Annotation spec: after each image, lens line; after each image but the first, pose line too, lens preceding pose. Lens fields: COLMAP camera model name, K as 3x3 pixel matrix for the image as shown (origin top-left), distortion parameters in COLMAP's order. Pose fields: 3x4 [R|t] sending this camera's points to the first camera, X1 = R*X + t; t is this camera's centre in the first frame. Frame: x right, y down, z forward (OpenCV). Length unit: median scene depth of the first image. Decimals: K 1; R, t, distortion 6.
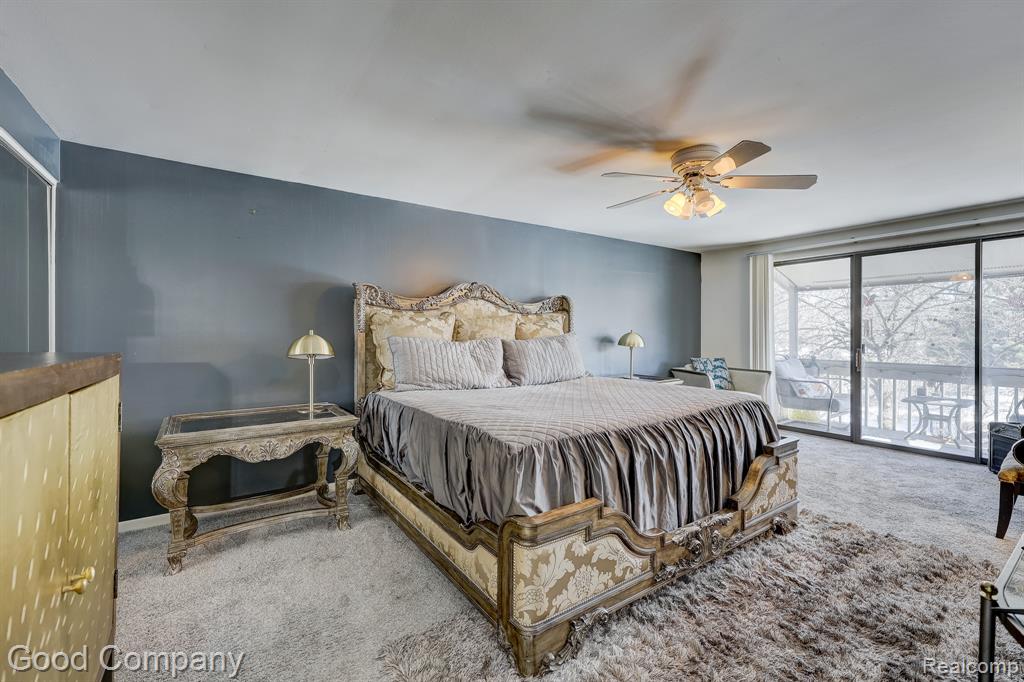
lens RADIAL K [[414.1, 0, 513.0], [0, 414.1, 337.9], [0, 0, 1]] dist [-0.001440, -0.000077]
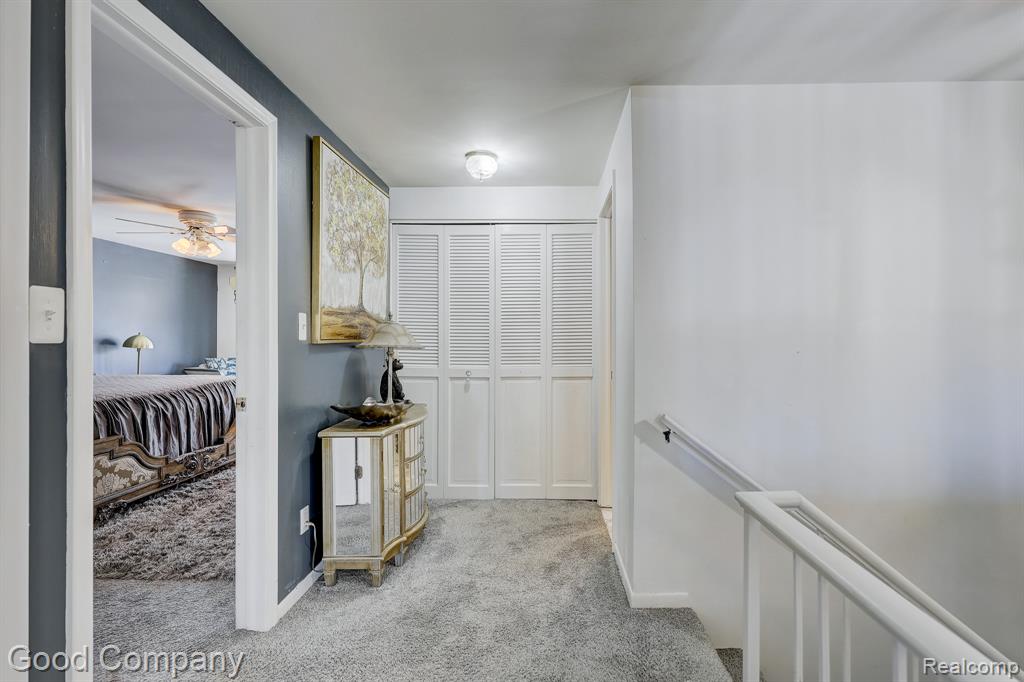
lens RADIAL K [[434.0, 0, 515.6], [0, 434.0, 340.2], [0, 0, 1]] dist [-0.001454, -0.000208]
pose [[0.539407, 0.004527, 0.842033, -0.332883], [-0.000315, 0.999987, -0.005174, 0.015536], [-0.842045, 0.002526, 0.539401, -1.059360]]
